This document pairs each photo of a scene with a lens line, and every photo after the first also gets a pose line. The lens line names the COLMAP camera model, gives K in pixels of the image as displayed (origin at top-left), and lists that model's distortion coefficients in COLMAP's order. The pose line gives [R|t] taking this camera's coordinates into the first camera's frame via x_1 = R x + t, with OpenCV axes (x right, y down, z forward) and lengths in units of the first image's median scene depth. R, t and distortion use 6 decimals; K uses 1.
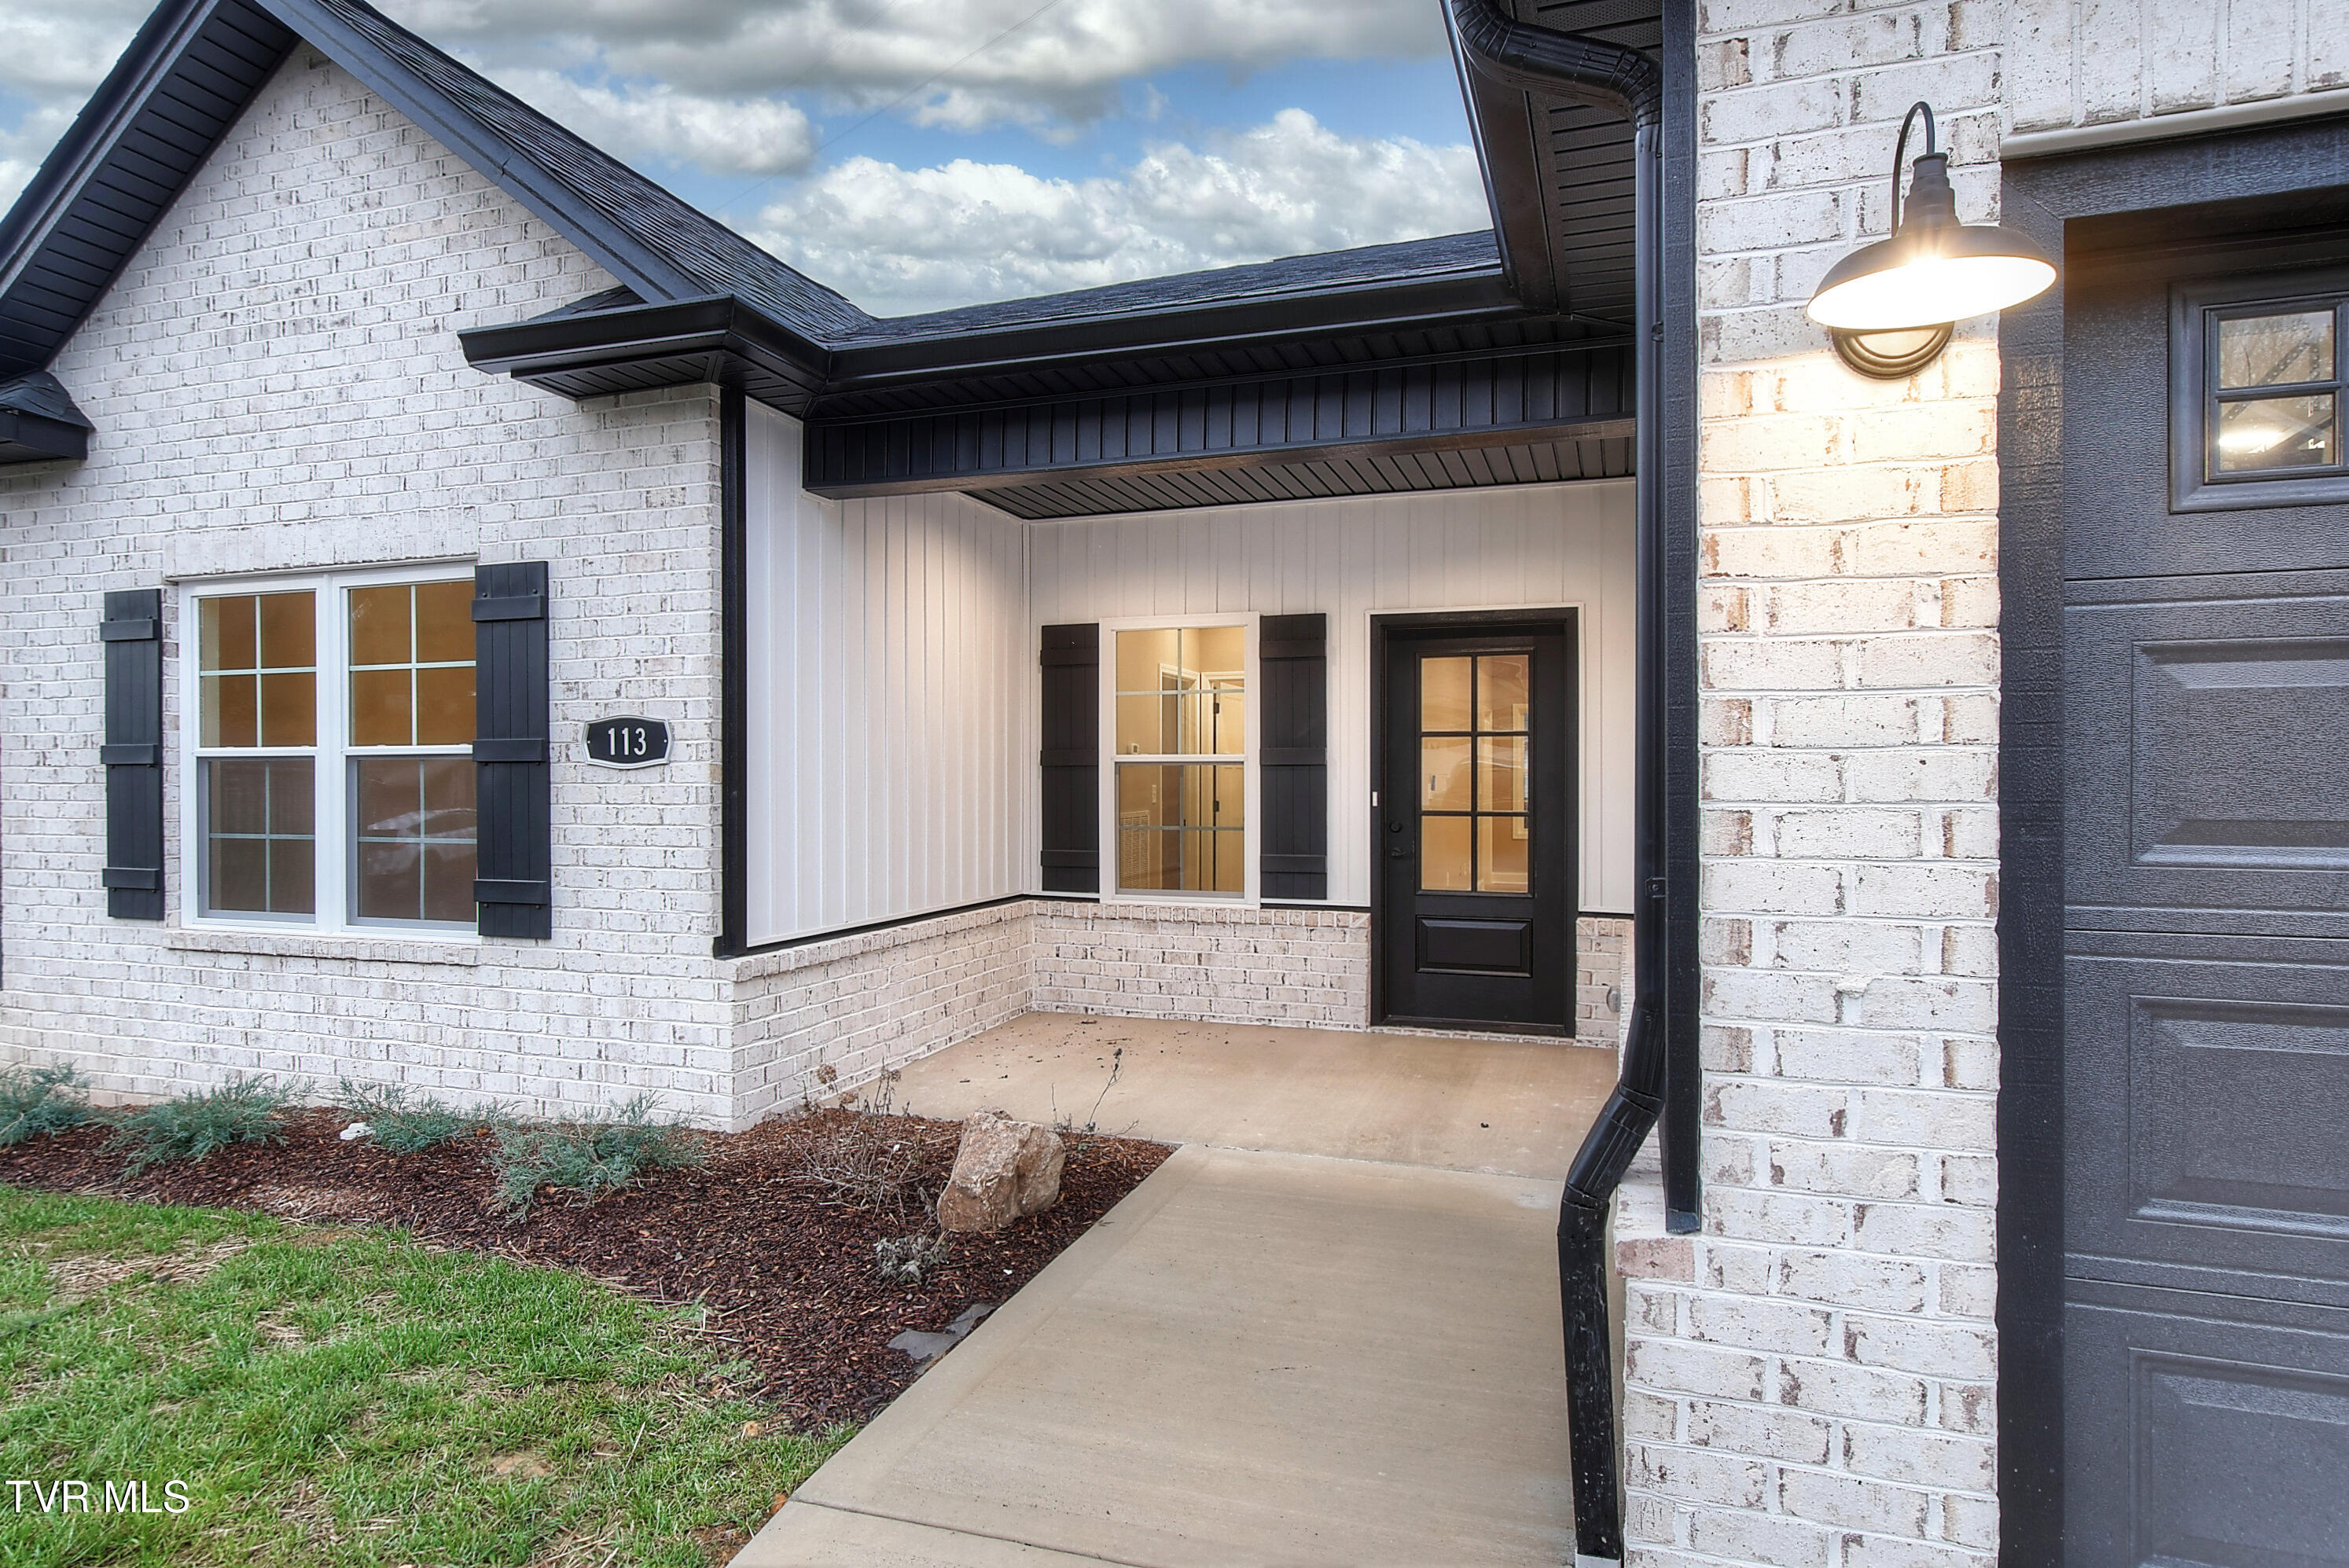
lens RADIAL K [[1315.5, 0, 1169.3], [0, 1315.5, 784.9], [0, 0, 1]] dist [-0.012152, 0.009296]
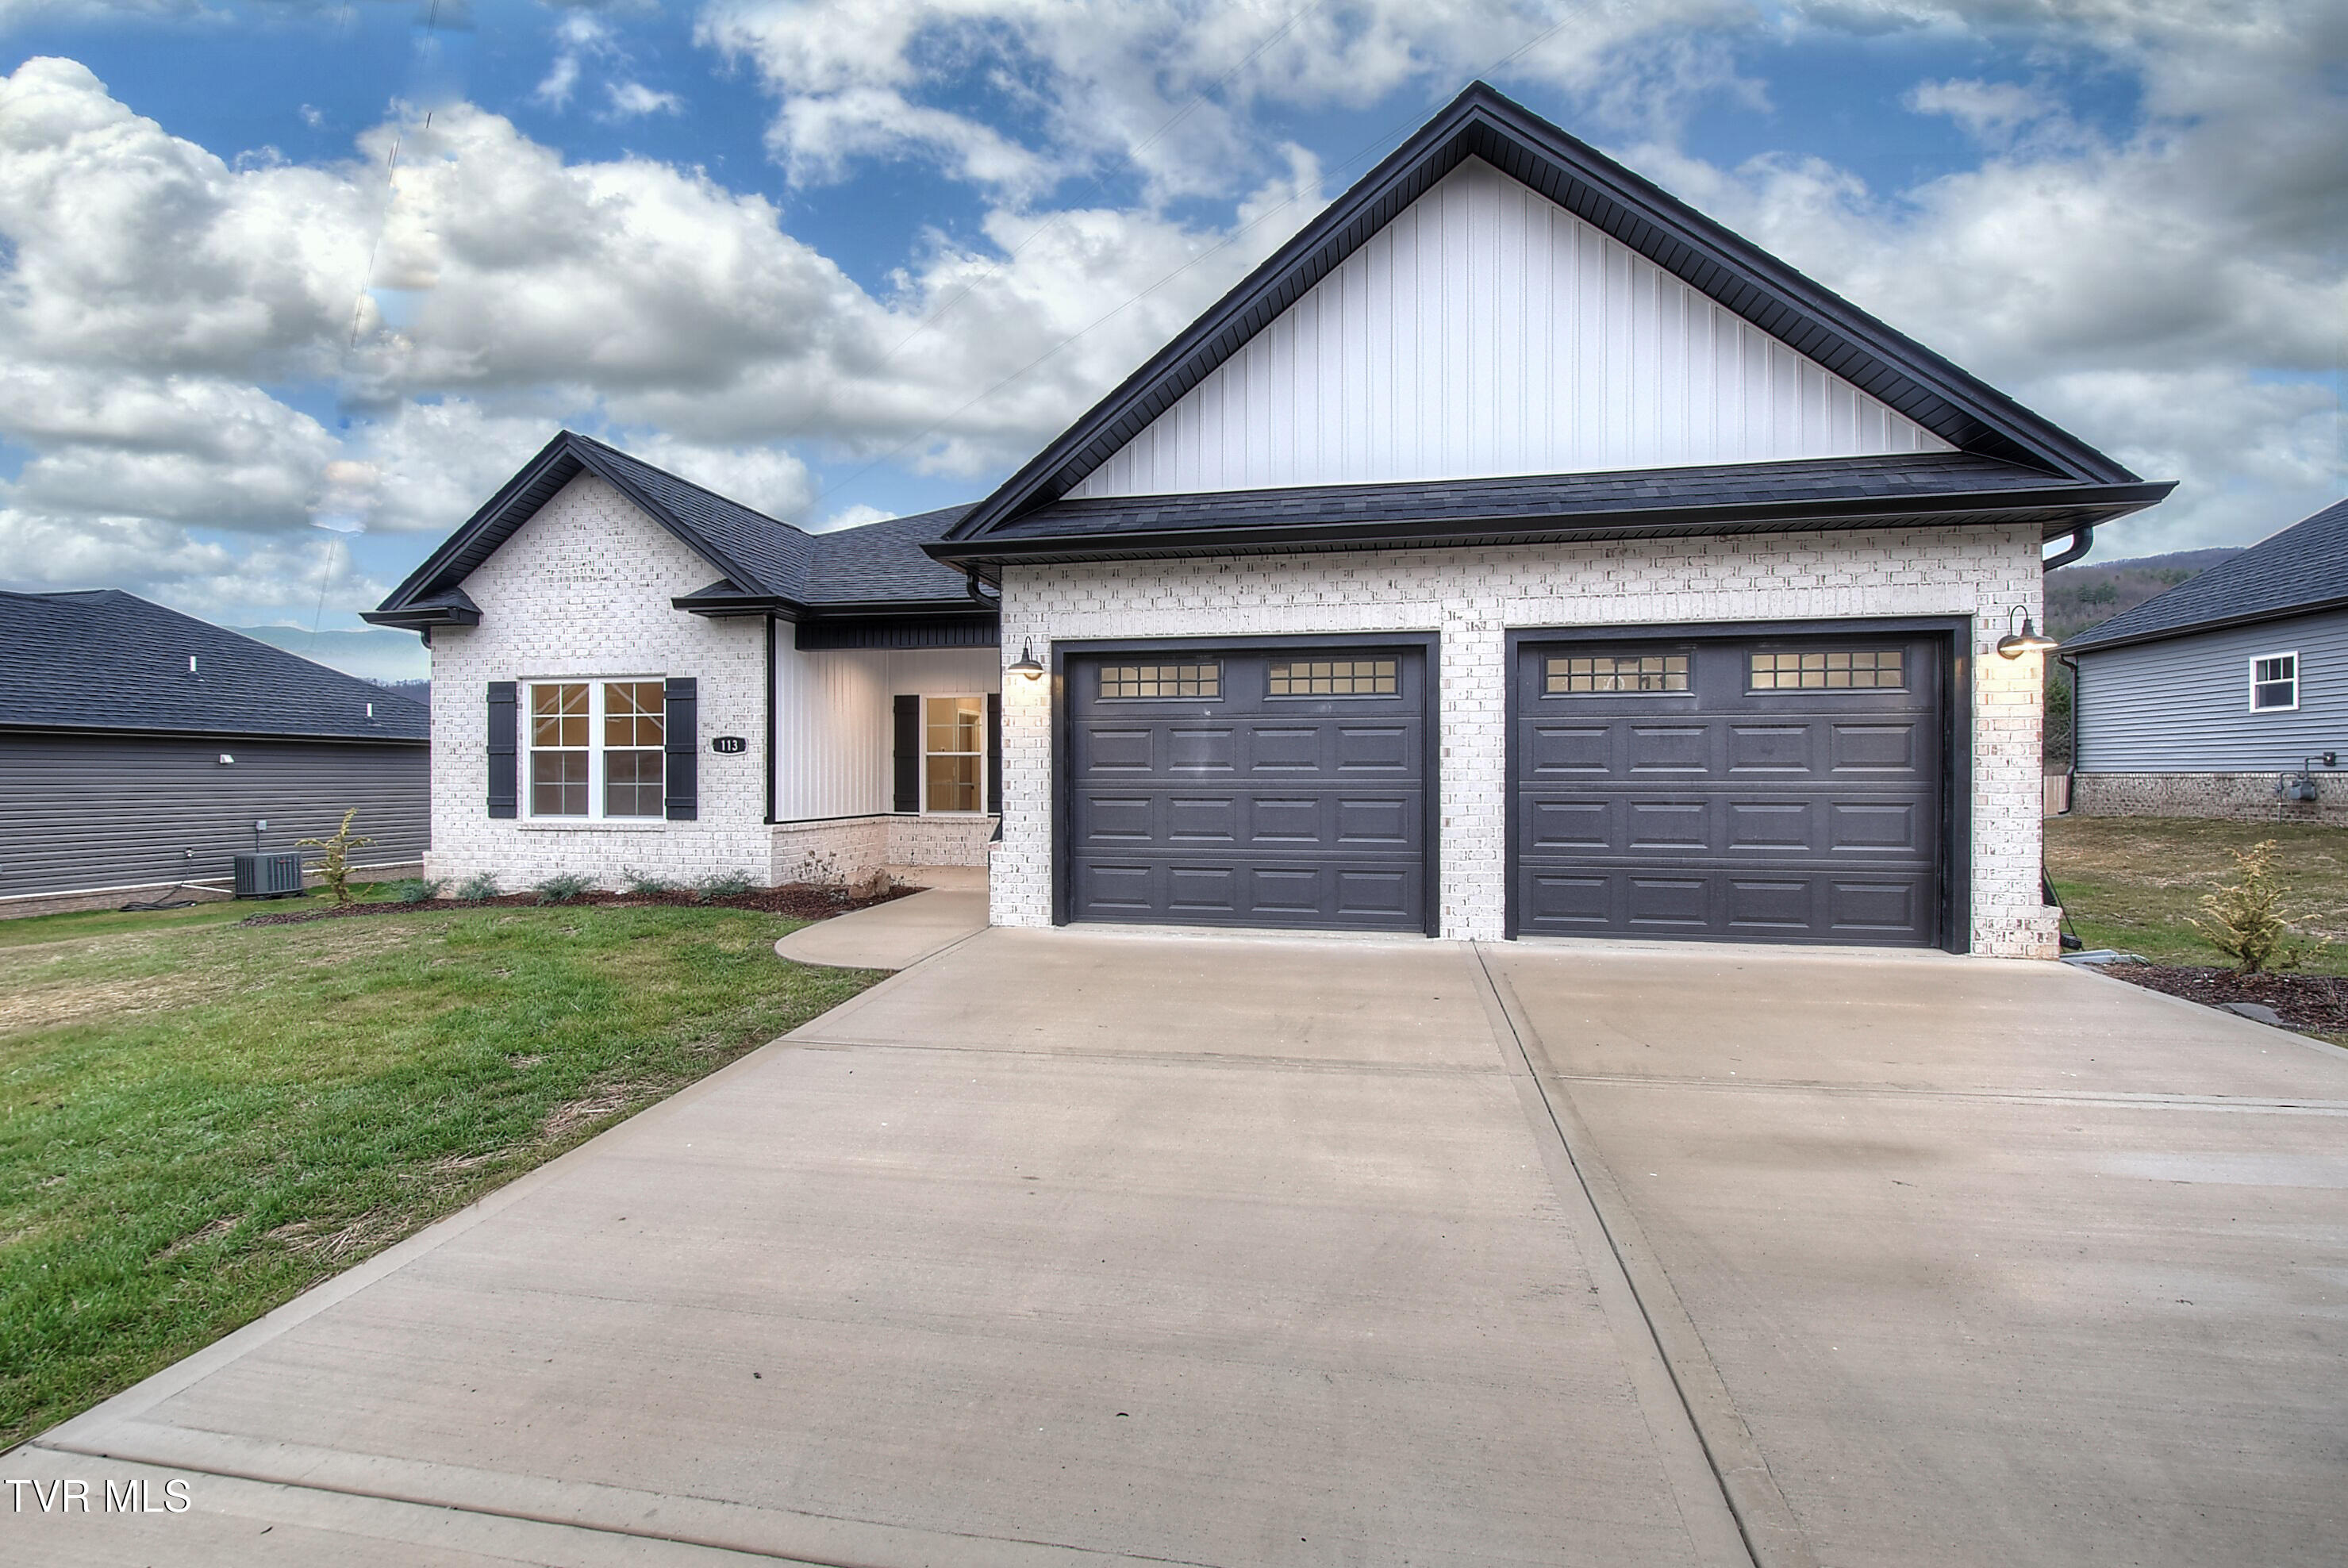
lens RADIAL K [[1019.9, 0, 1174.4], [0, 1019.9, 775.5], [0, 0, 1]] dist [-0.004045, -0.002004]
pose [[0.990012, 0.001797, 0.140971, 0.181239], [-0.000980, 0.999982, -0.005864, 0.036798], [-0.140979, 0.005667, 0.989996, -1.101329]]
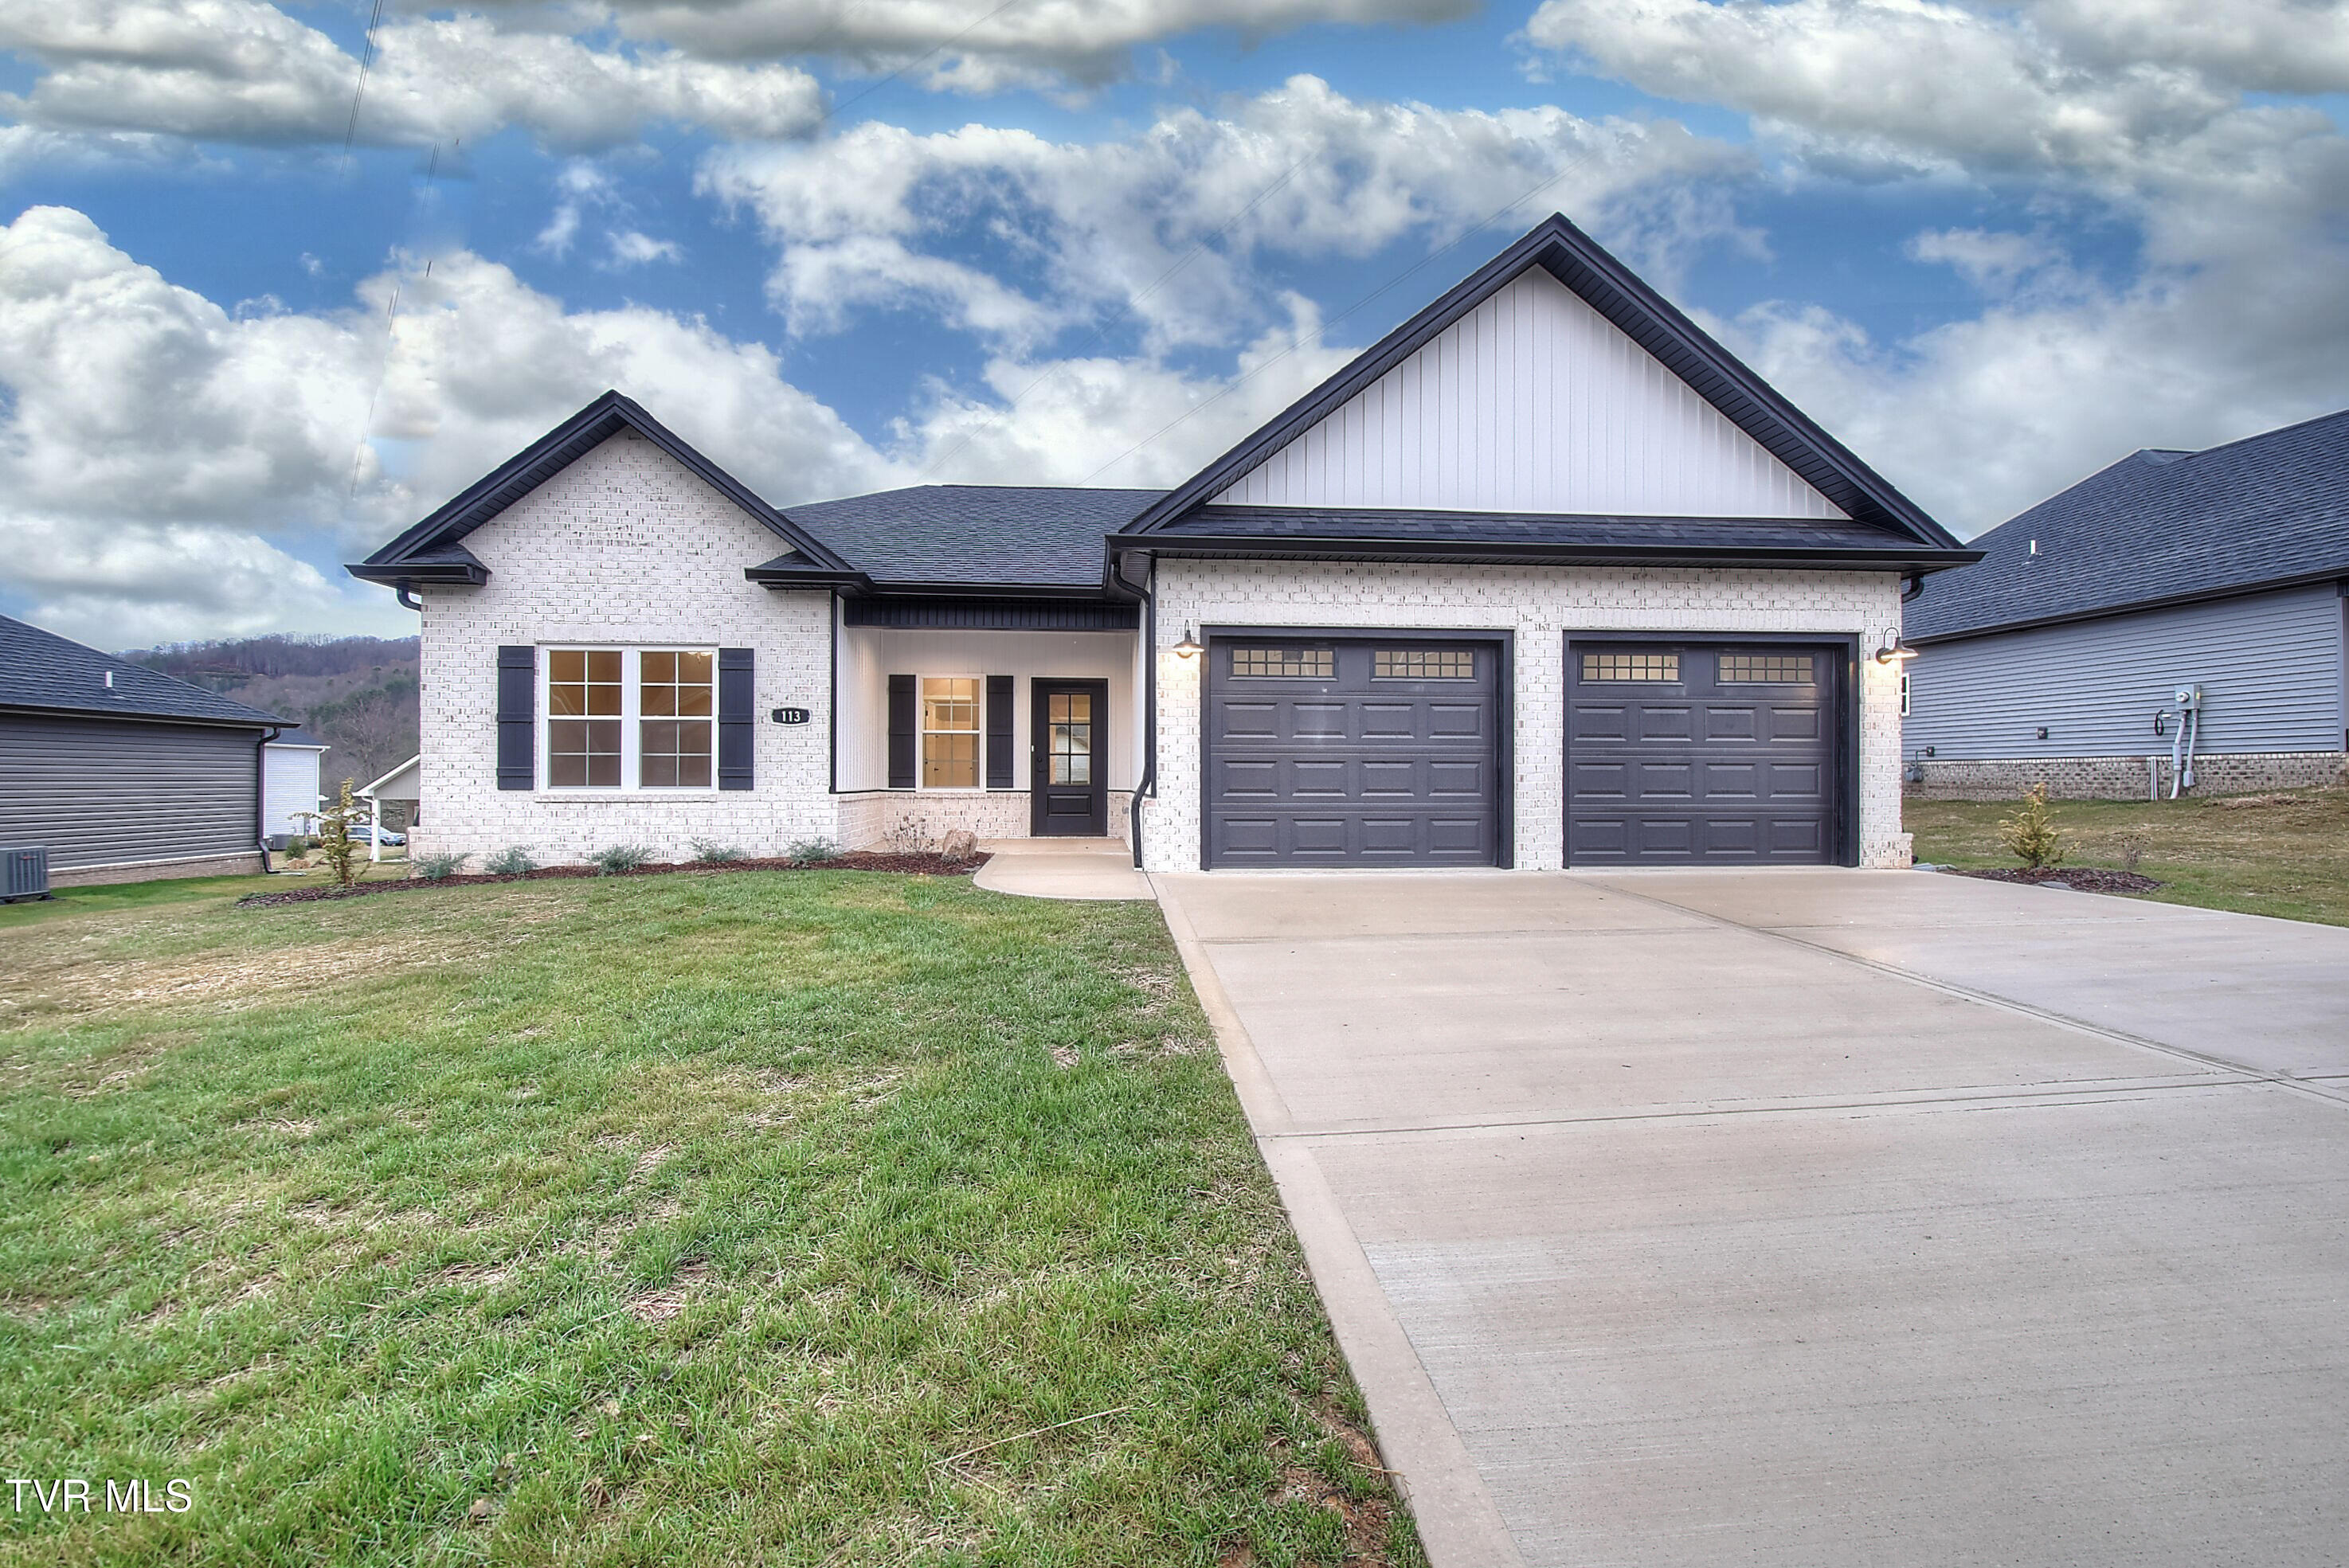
lens RADIAL K [[1020.2, 0, 1169.5], [0, 1020.2, 768.4], [0, 0, 1]] dist [-0.004045, -0.002004]
pose [[0.914143, 0.006428, 0.405340, -0.504551], [-0.000450, 0.999890, -0.014842, 0.097908], [-0.405391, 0.013385, 0.914045, -1.157272]]
